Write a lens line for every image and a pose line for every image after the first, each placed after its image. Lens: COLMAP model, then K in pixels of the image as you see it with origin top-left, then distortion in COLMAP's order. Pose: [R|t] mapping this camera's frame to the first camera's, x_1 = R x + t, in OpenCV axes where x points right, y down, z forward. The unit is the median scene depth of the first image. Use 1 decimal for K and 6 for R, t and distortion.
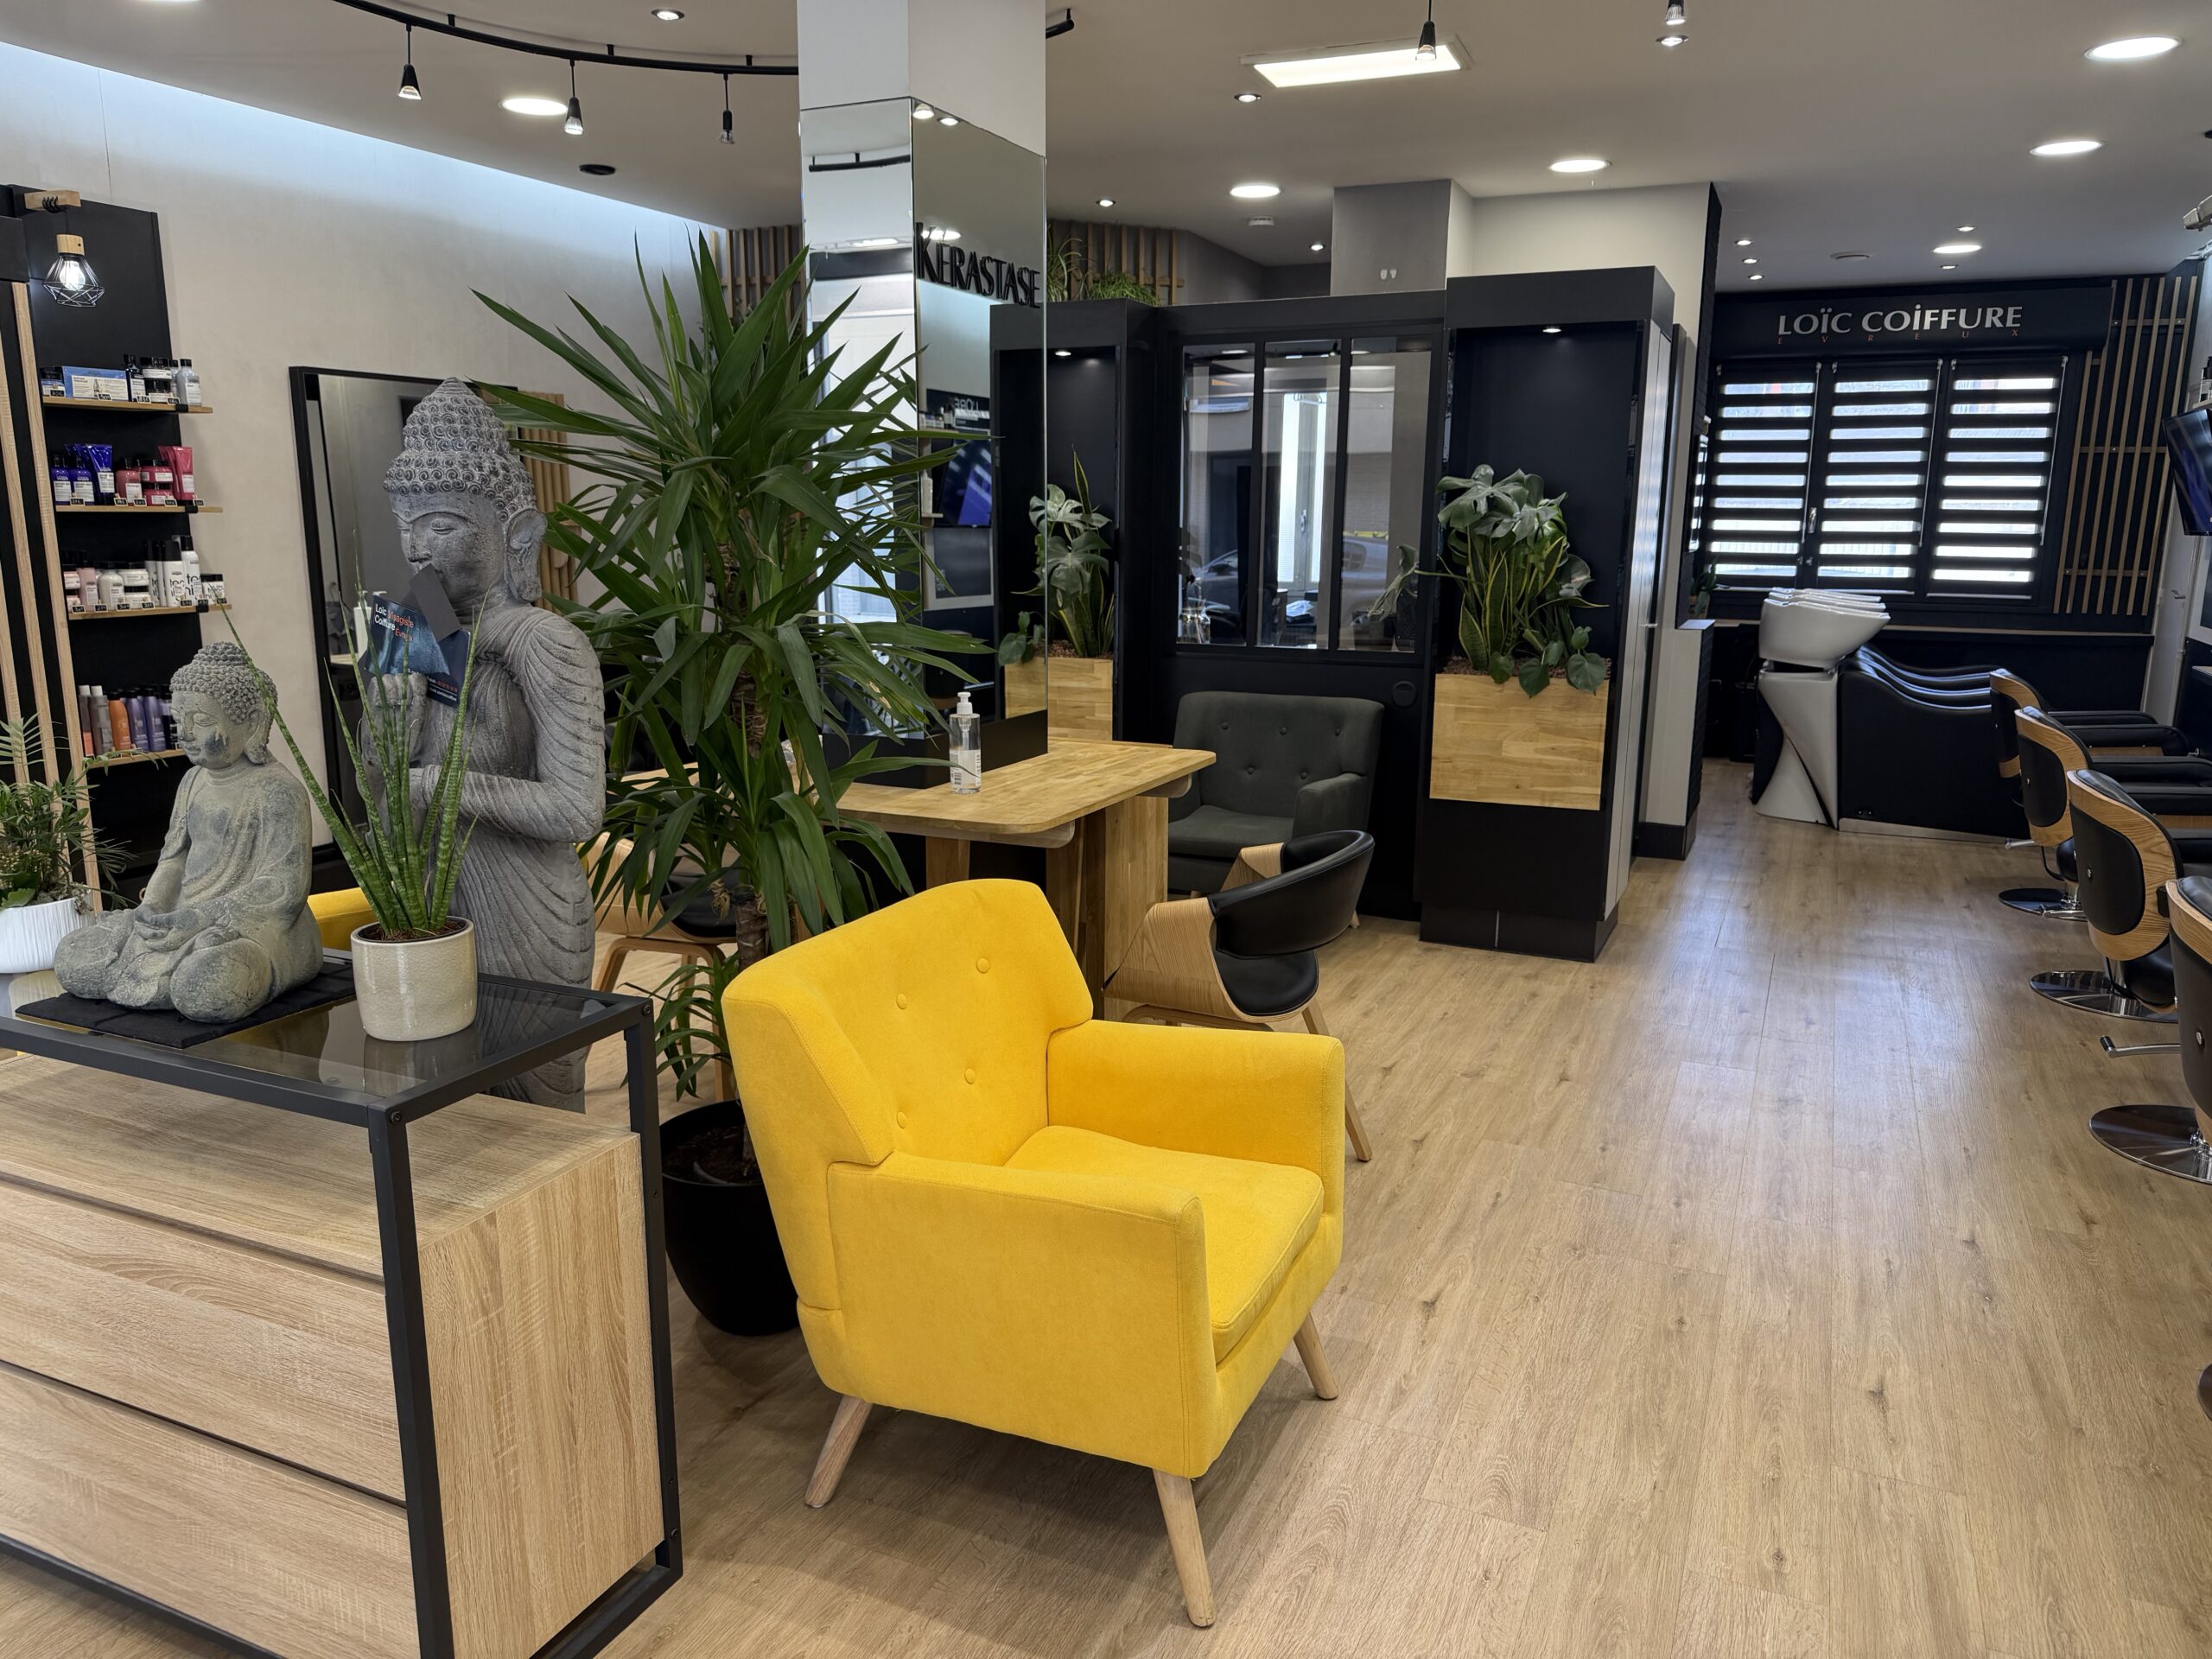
lens RADIAL K [[1549.1, 0, 1092.8], [0, 1549.1, 821.1], [0, 0, 1]] dist [0.005395, -0.015707]
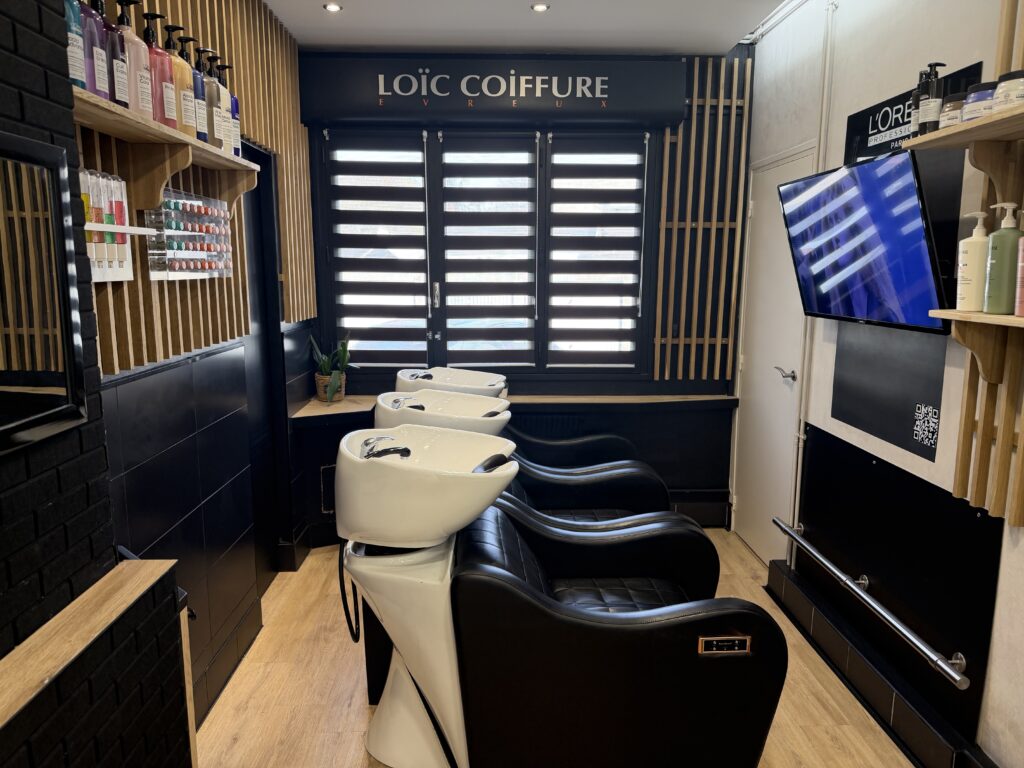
lens RADIAL K [[717.1, 0, 511.0], [0, 717.1, 386.4], [0, 0, 1]] dist [0.005395, -0.015707]
pose [[0.894870, -0.073625, 0.440212, 0.322649], [0.092846, 0.995432, -0.022254, -0.130092], [-0.436562, 0.060786, 0.897618, 0.614322]]
